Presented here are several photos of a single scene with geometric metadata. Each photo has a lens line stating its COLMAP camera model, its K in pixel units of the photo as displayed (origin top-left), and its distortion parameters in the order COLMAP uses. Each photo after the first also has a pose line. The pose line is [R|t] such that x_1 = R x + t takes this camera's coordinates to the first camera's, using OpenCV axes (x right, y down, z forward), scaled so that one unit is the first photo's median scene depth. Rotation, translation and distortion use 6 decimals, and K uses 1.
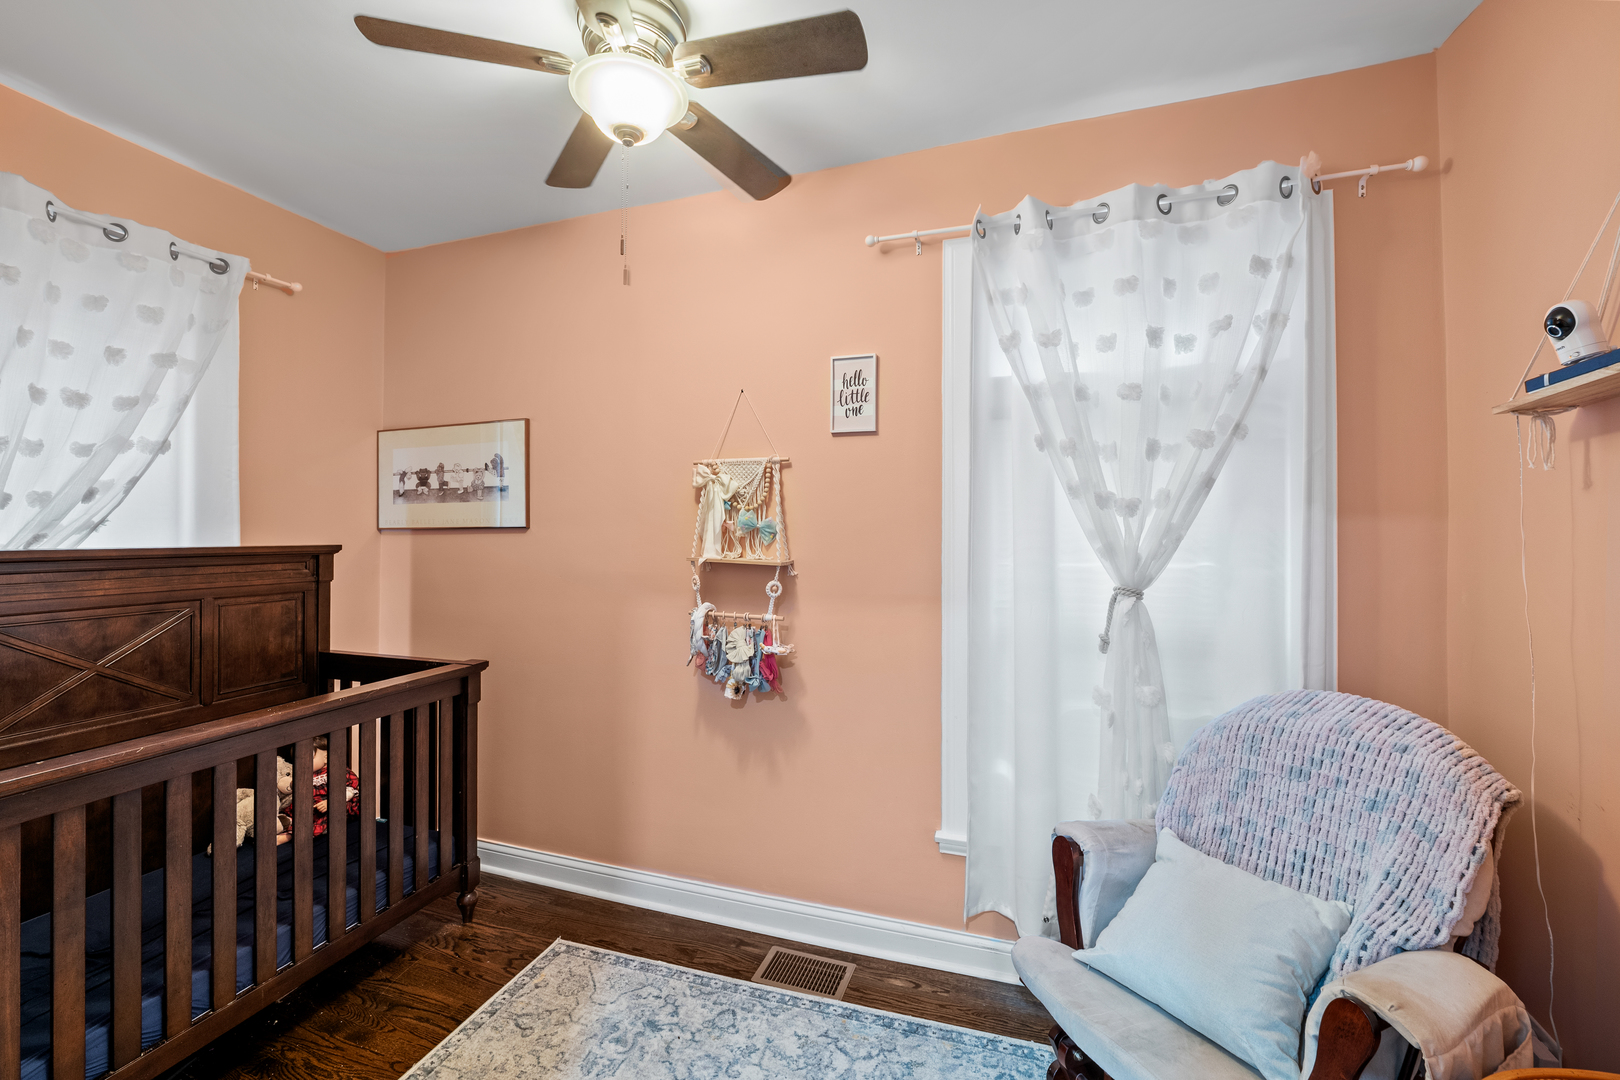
lens RADIAL K [[666.3, 0, 804.9], [0, 666.3, 545.1], [0, 0, 1]] dist [-0.009559, 0.000411]
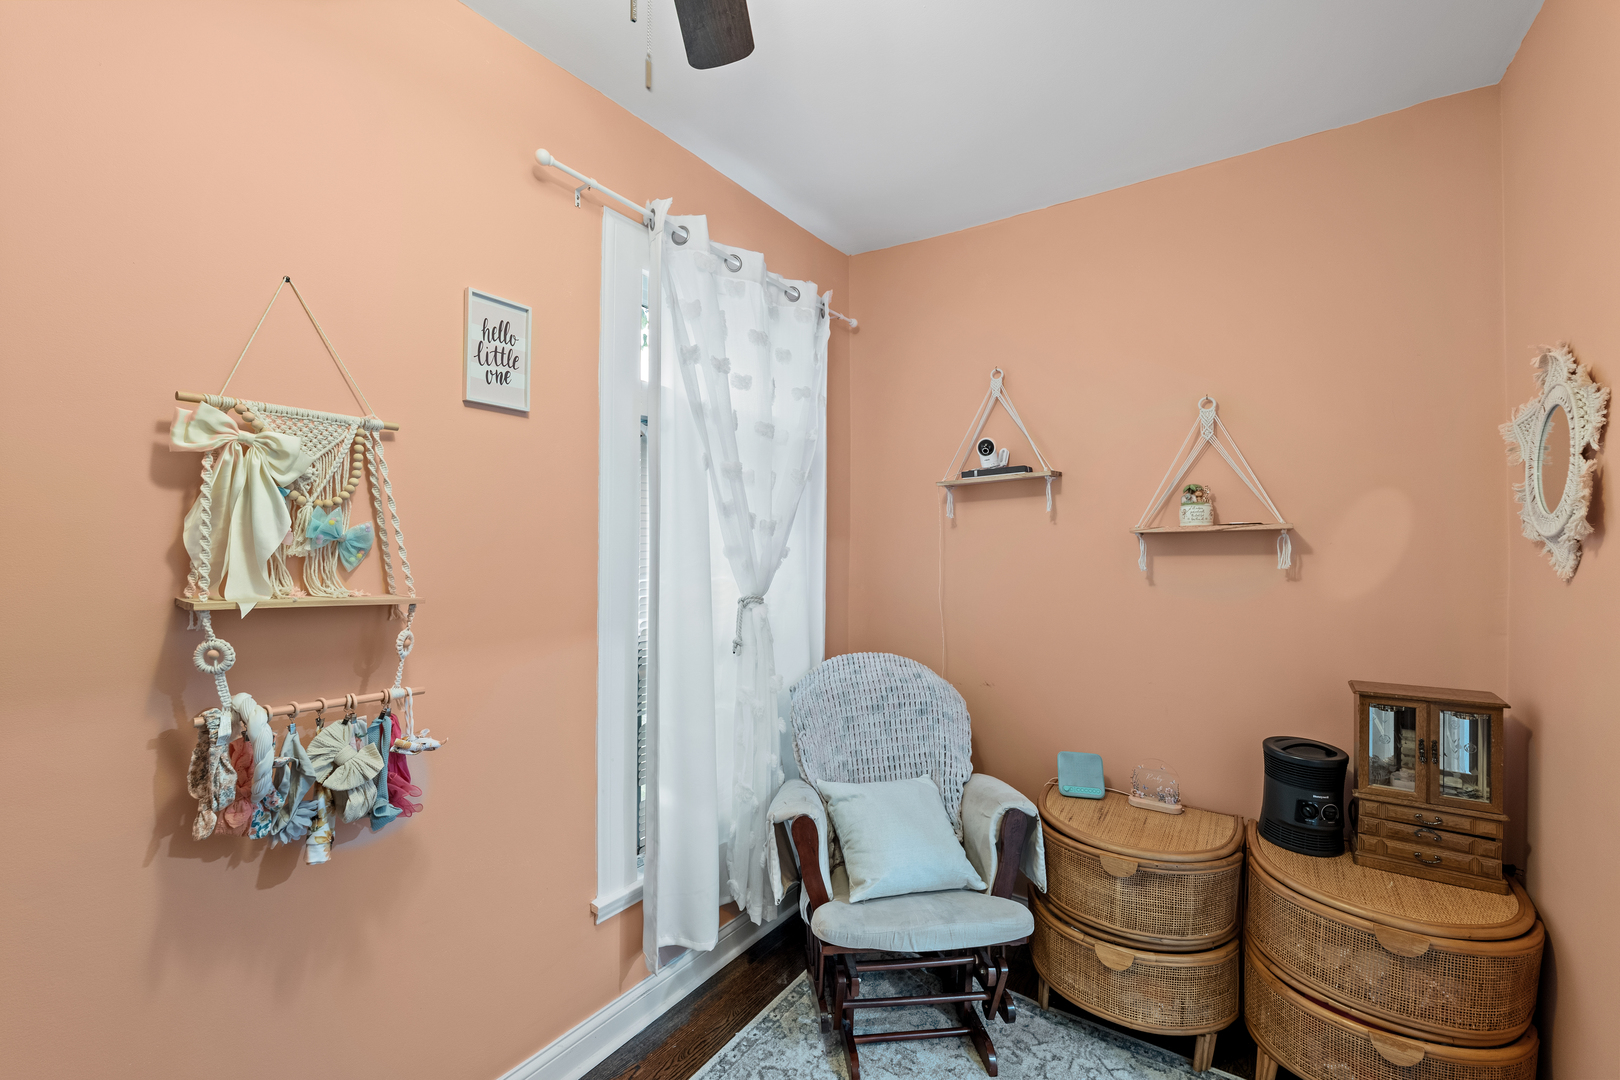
lens RADIAL K [[641.6, 0, 808.1], [0, 641.6, 559.0], [0, 0, 1]] dist [-0.002638, -0.000019]
pose [[0.304749, -0.017471, 0.952272, -0.481143], [0.011402, 0.999827, 0.014694, -0.013846], [-0.952364, 0.006380, 0.304896, 0.481852]]
